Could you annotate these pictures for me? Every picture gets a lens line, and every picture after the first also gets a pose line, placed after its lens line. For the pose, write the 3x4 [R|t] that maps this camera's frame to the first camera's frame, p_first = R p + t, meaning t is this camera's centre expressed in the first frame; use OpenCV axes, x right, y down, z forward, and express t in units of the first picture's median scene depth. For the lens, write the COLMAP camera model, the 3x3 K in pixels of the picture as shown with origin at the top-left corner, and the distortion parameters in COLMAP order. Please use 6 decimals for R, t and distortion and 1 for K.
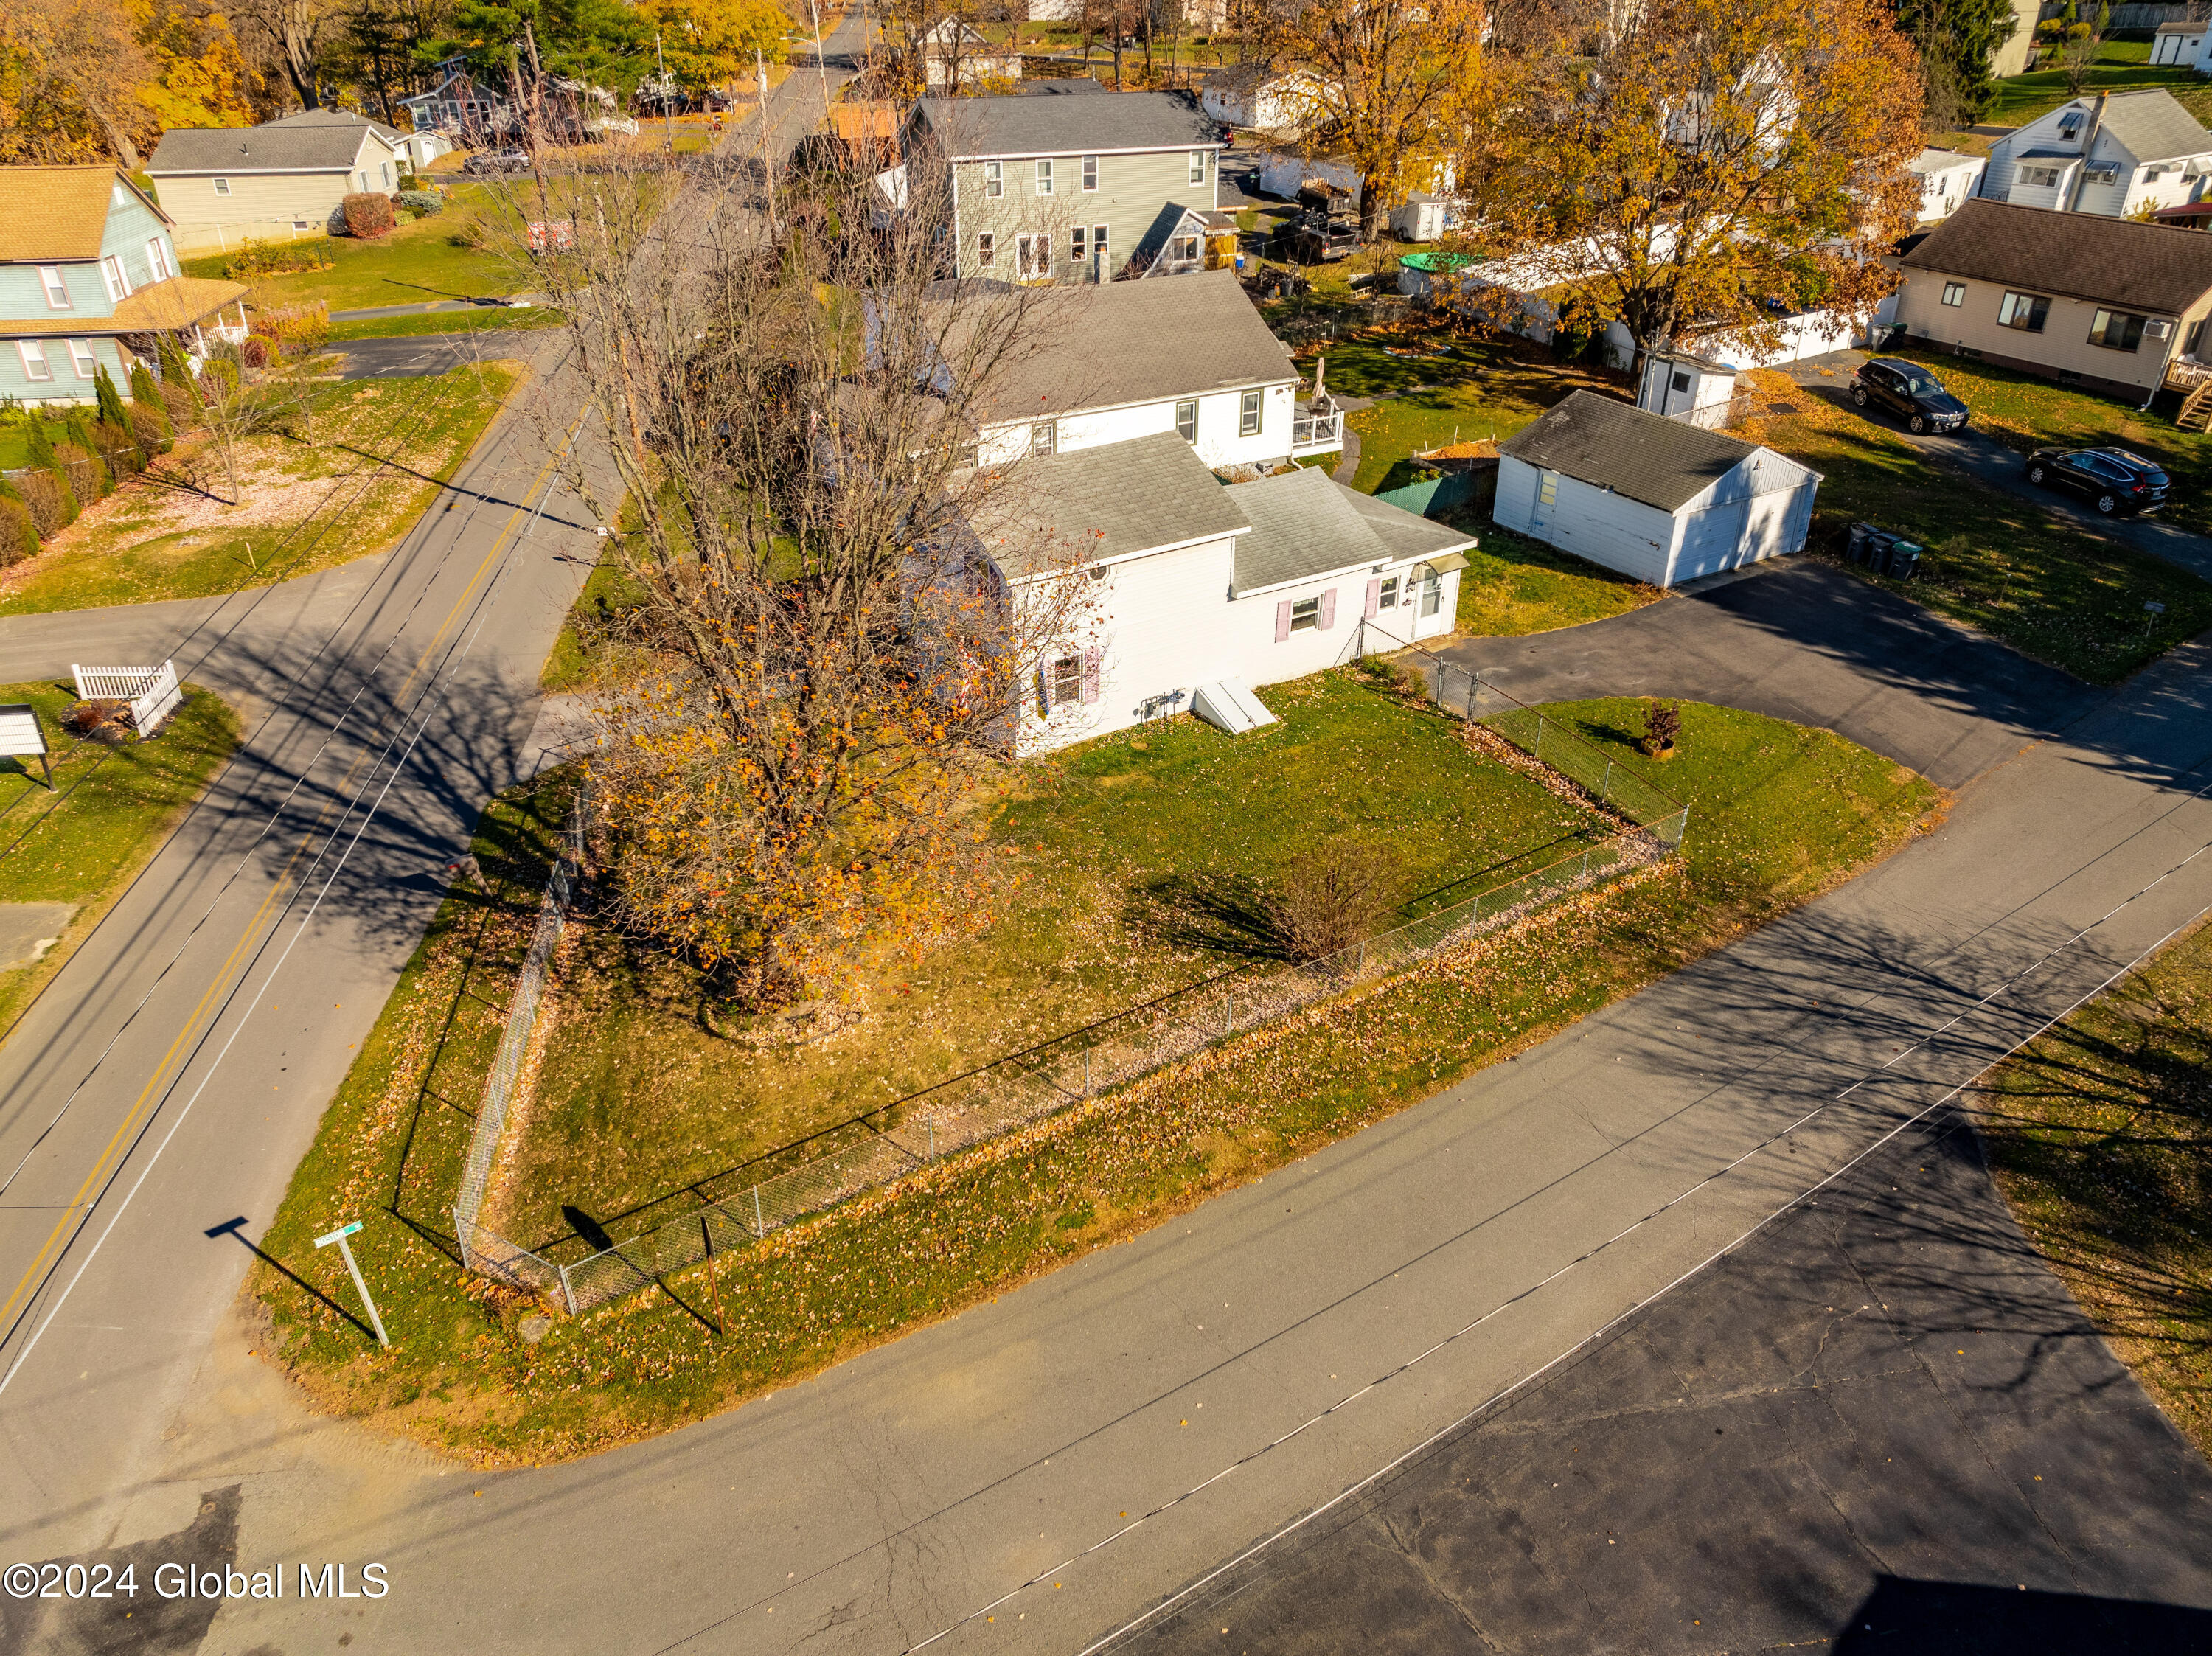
lens RADIAL K [[1563.3, 0, 1106.0], [0, 1563.3, 828.0], [0, 0, 1]] dist [-0.051927, 0.032544]
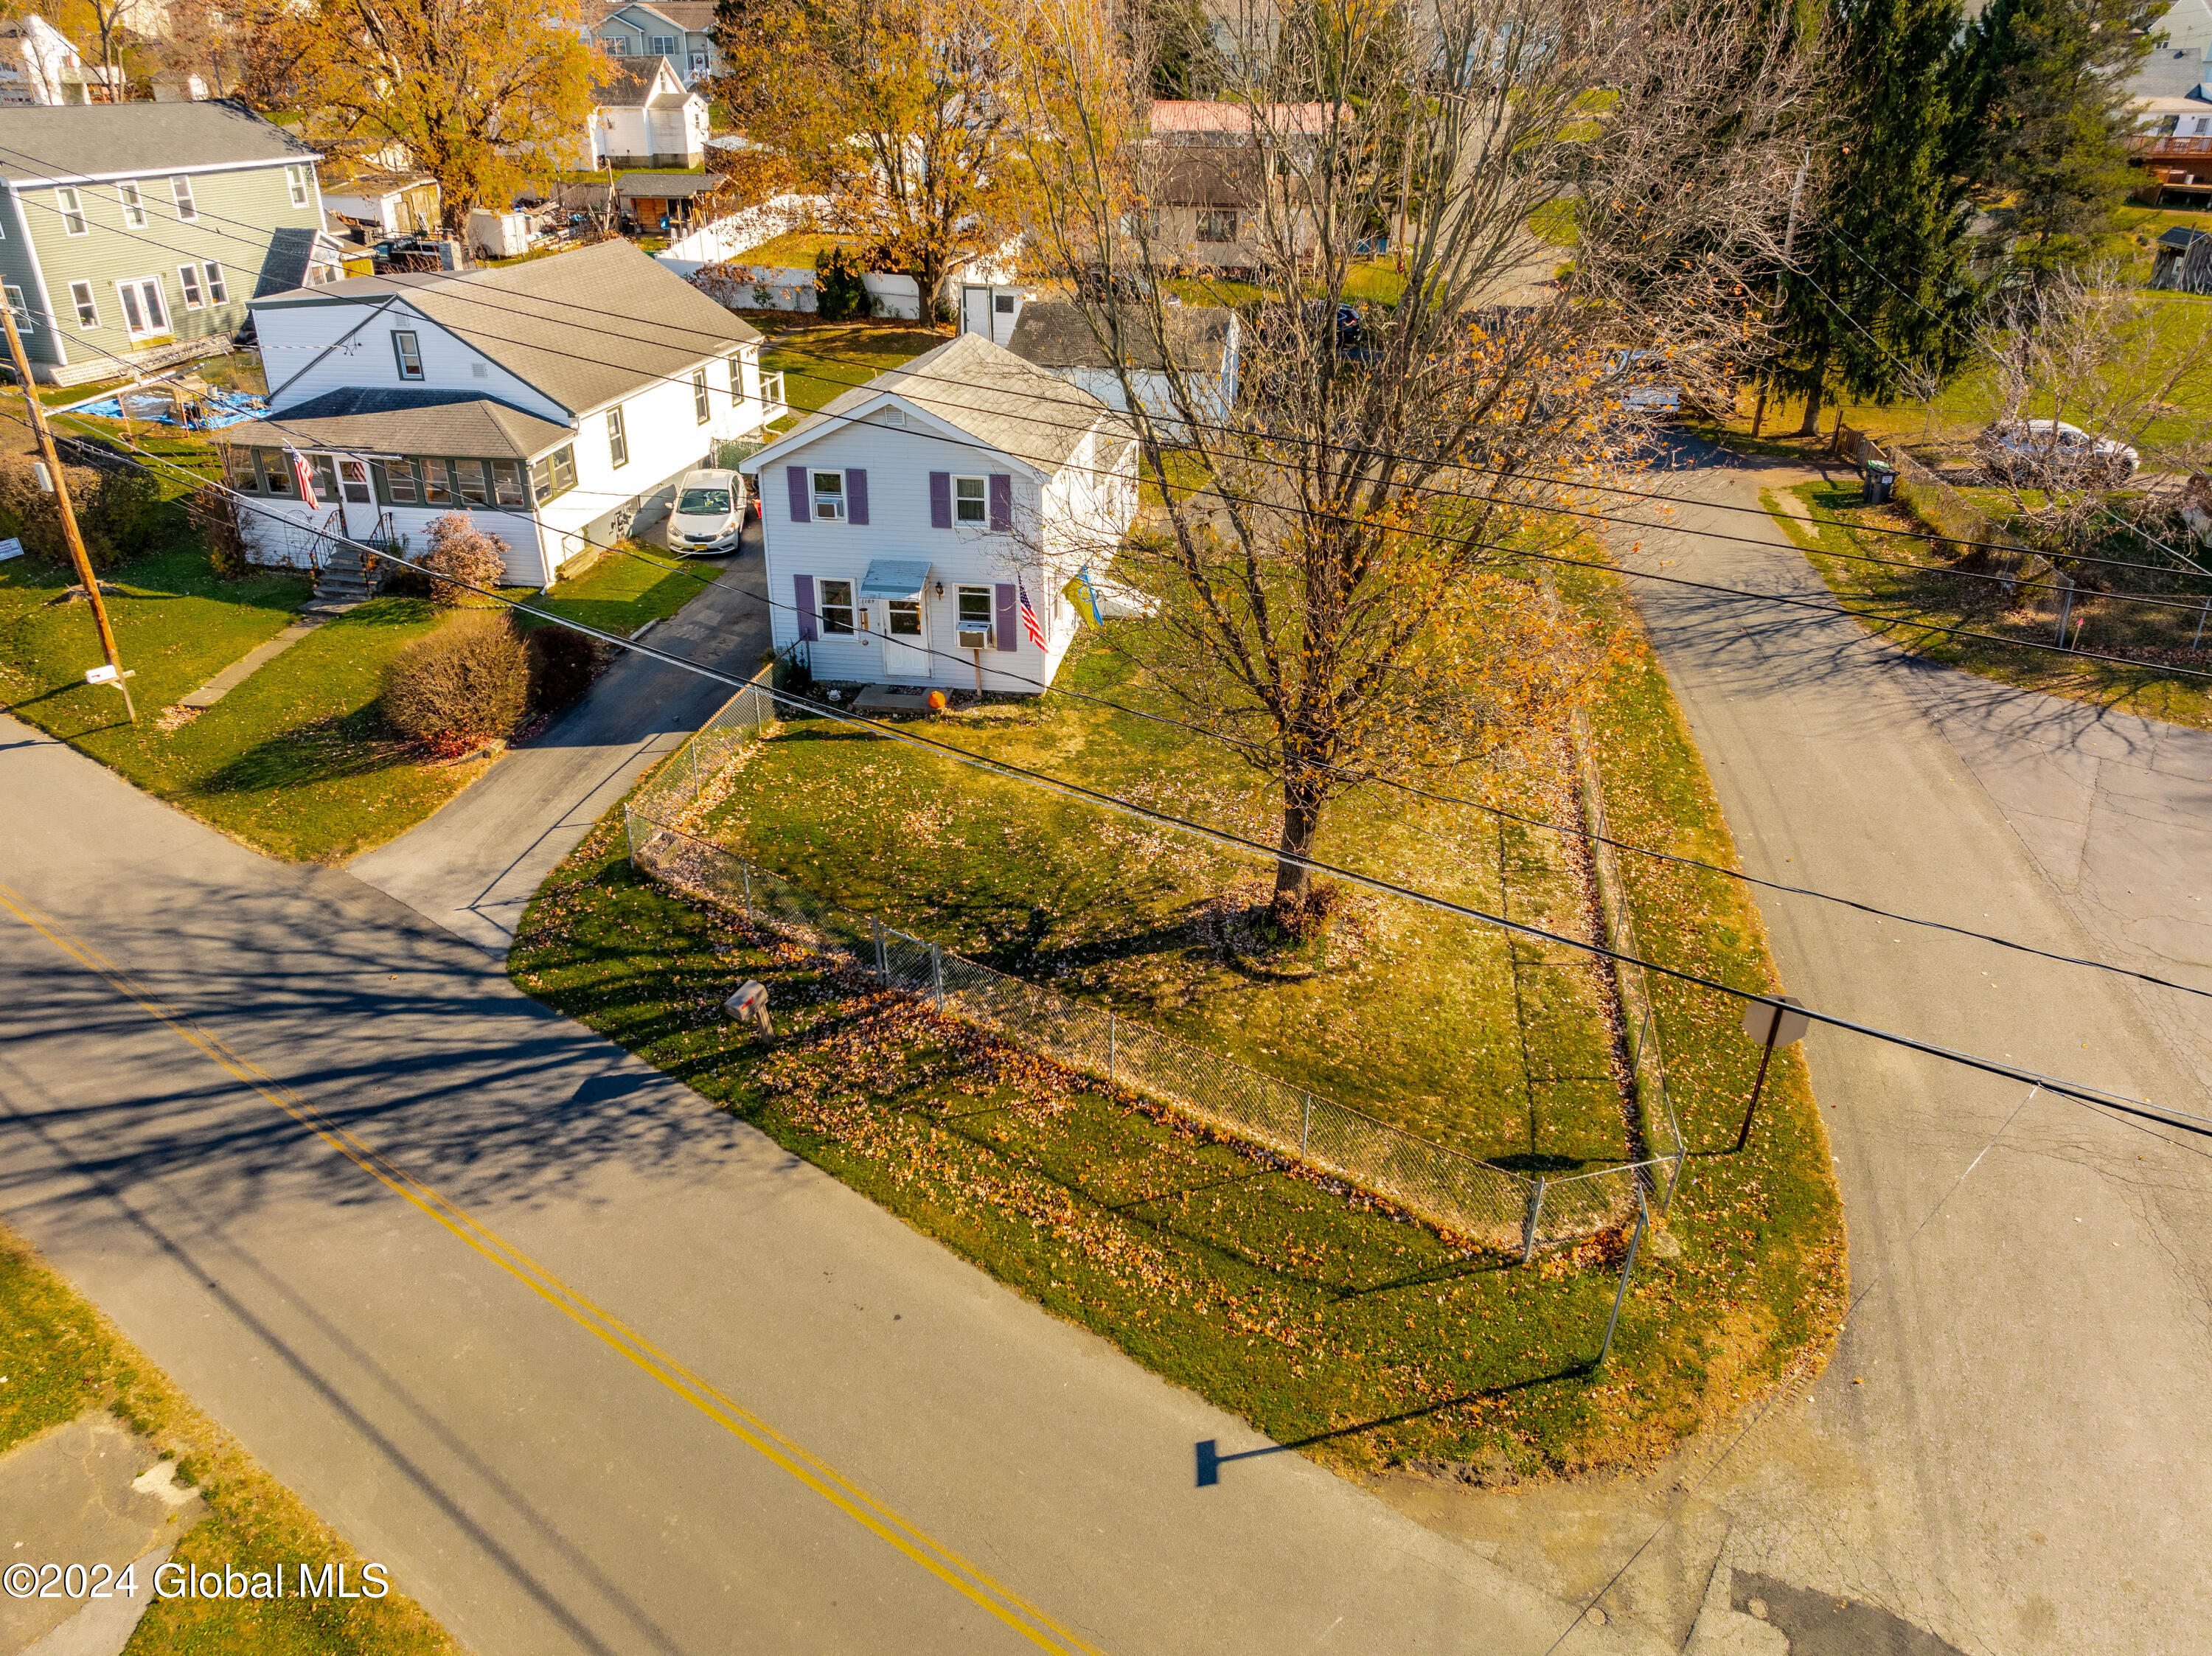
lens RADIAL K [[1561.2, 0, 1106.0], [0, 1561.2, 828.0], [0, 0, 1]] dist [-0.032805, 0.000370]
pose [[0.663870, -0.340326, 0.665924, -0.636306], [0.373697, 0.922275, 0.098792, -0.047500], [-0.647787, 0.183269, 0.739449, 0.327219]]
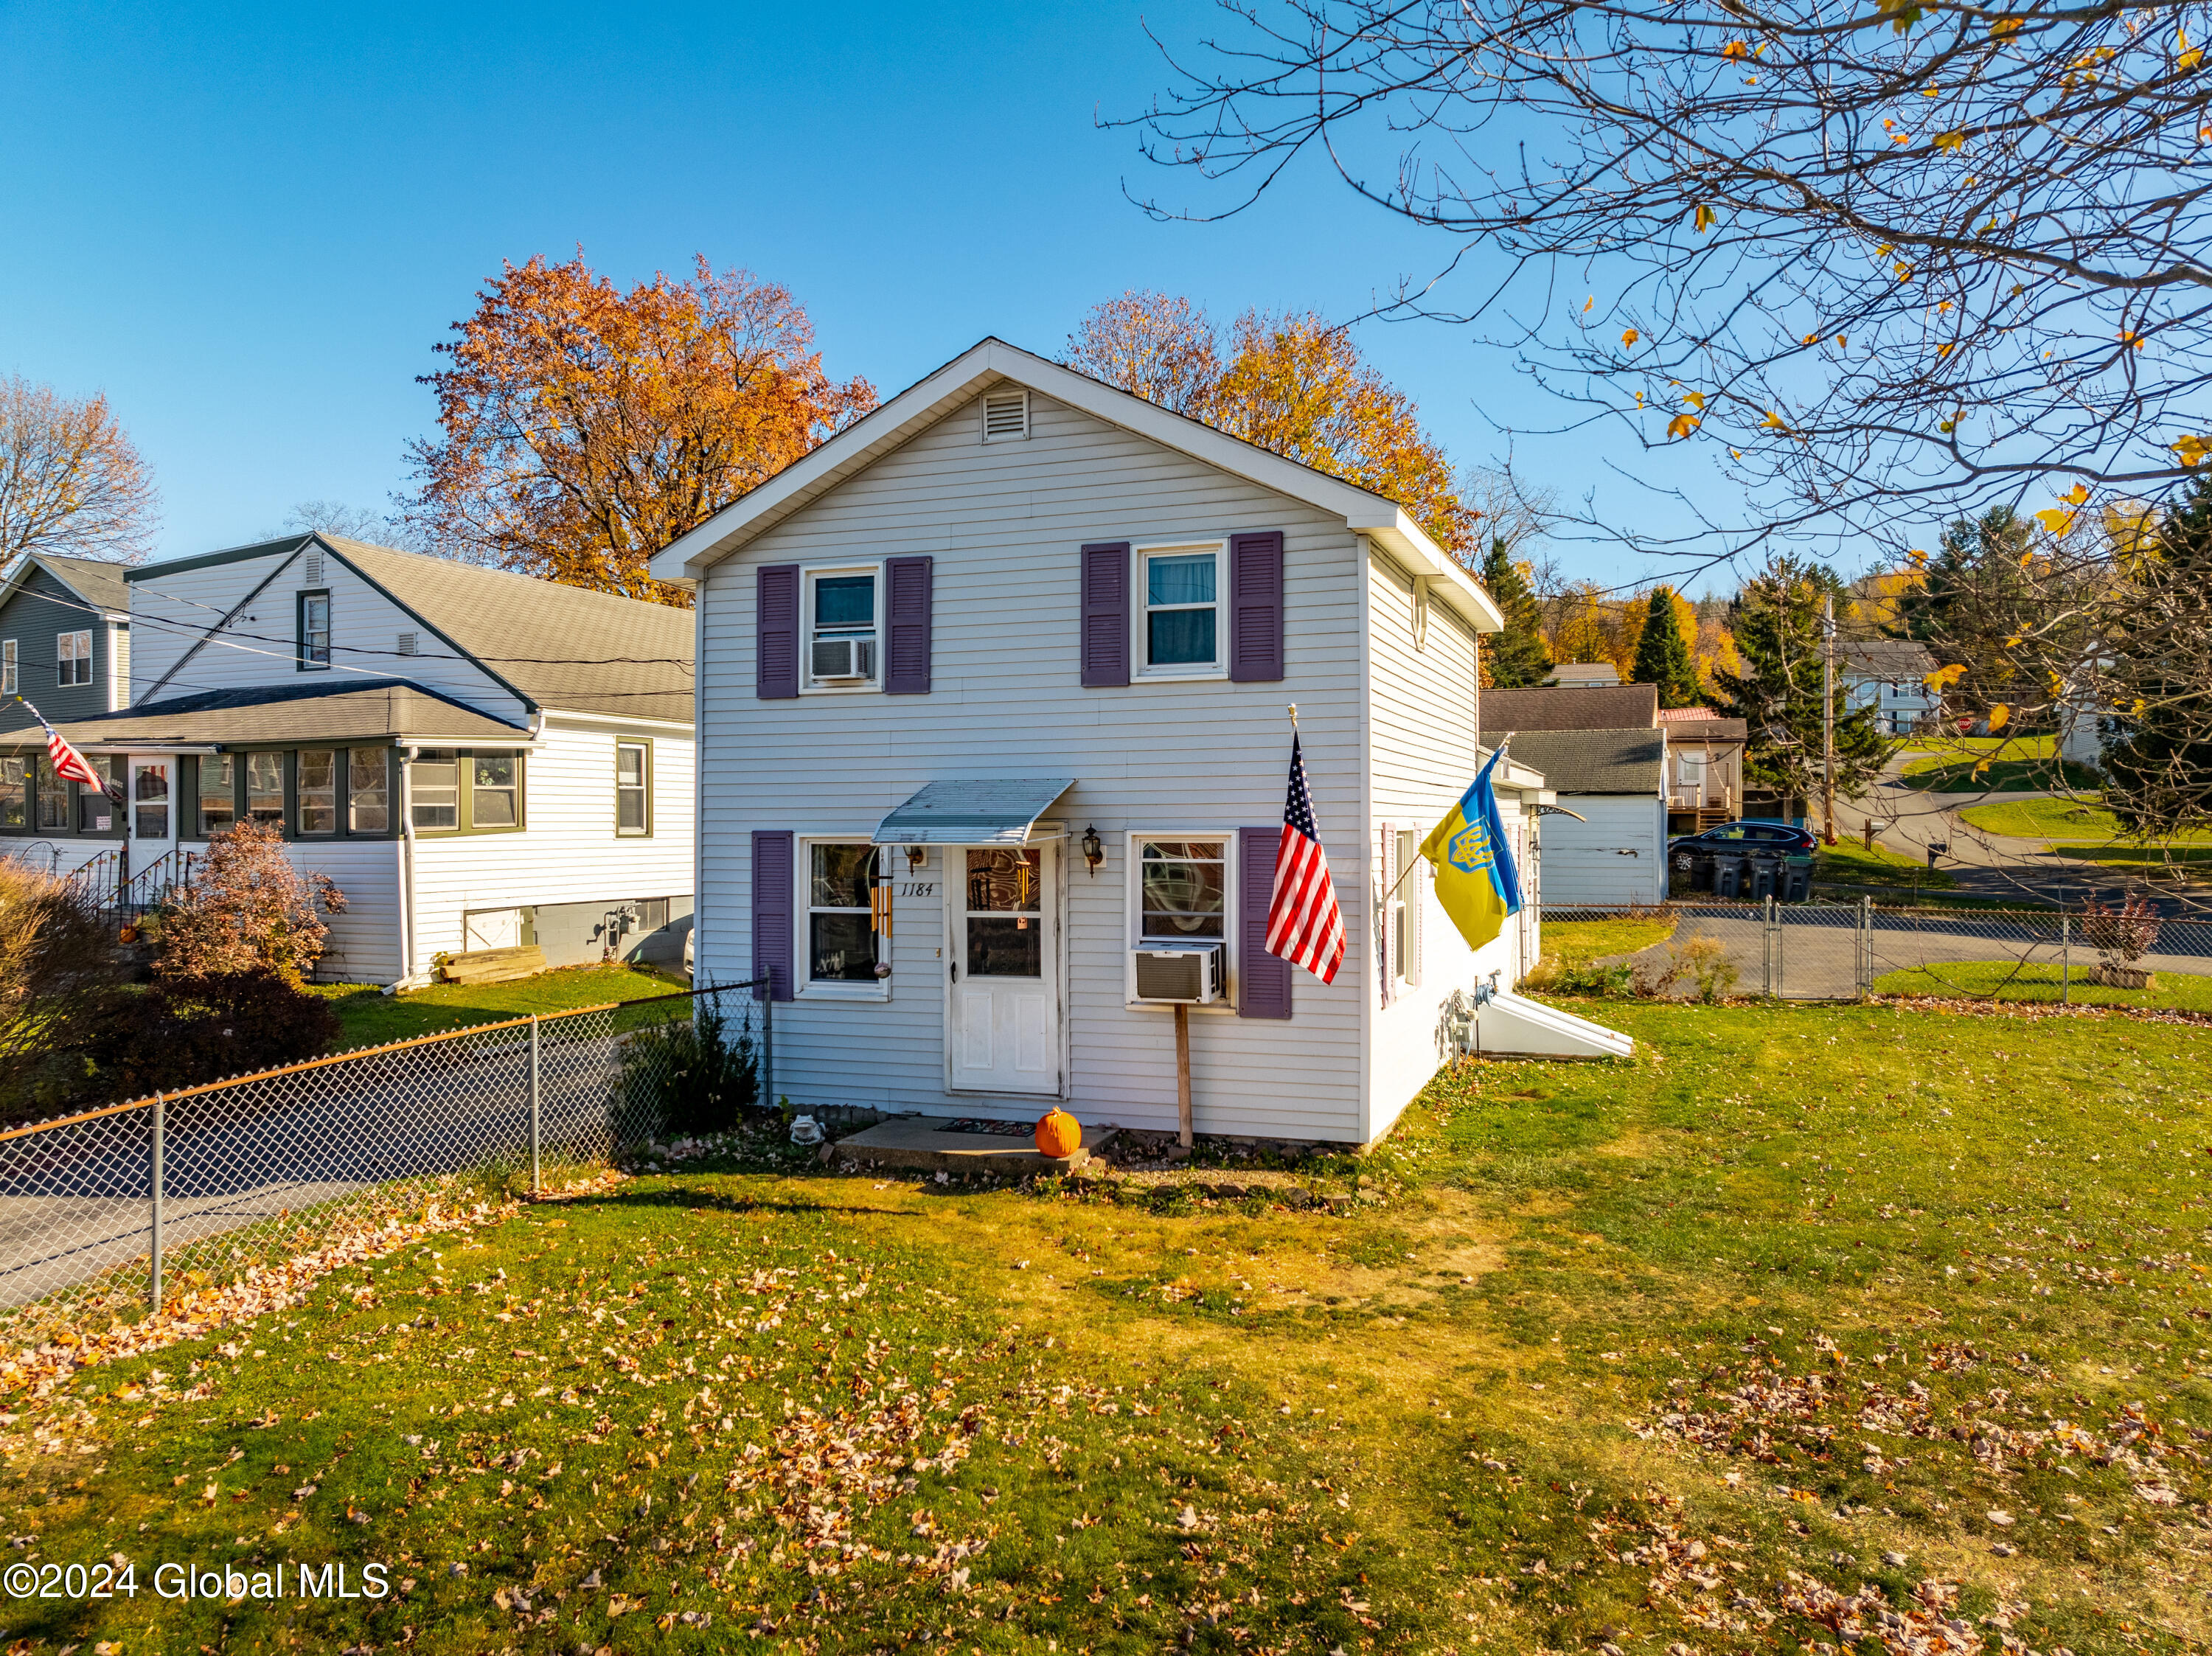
lens RADIAL K [[1554.9, 0, 1106.0], [0, 1554.9, 828.0], [0, 0, 1]] dist [-0.032162, 0.001067]
pose [[0.798950, -0.007598, 0.601349, -0.278328], [0.306671, 0.865295, -0.396508, 0.007381], [-0.517332, 0.501206, 0.693657, 0.762796]]
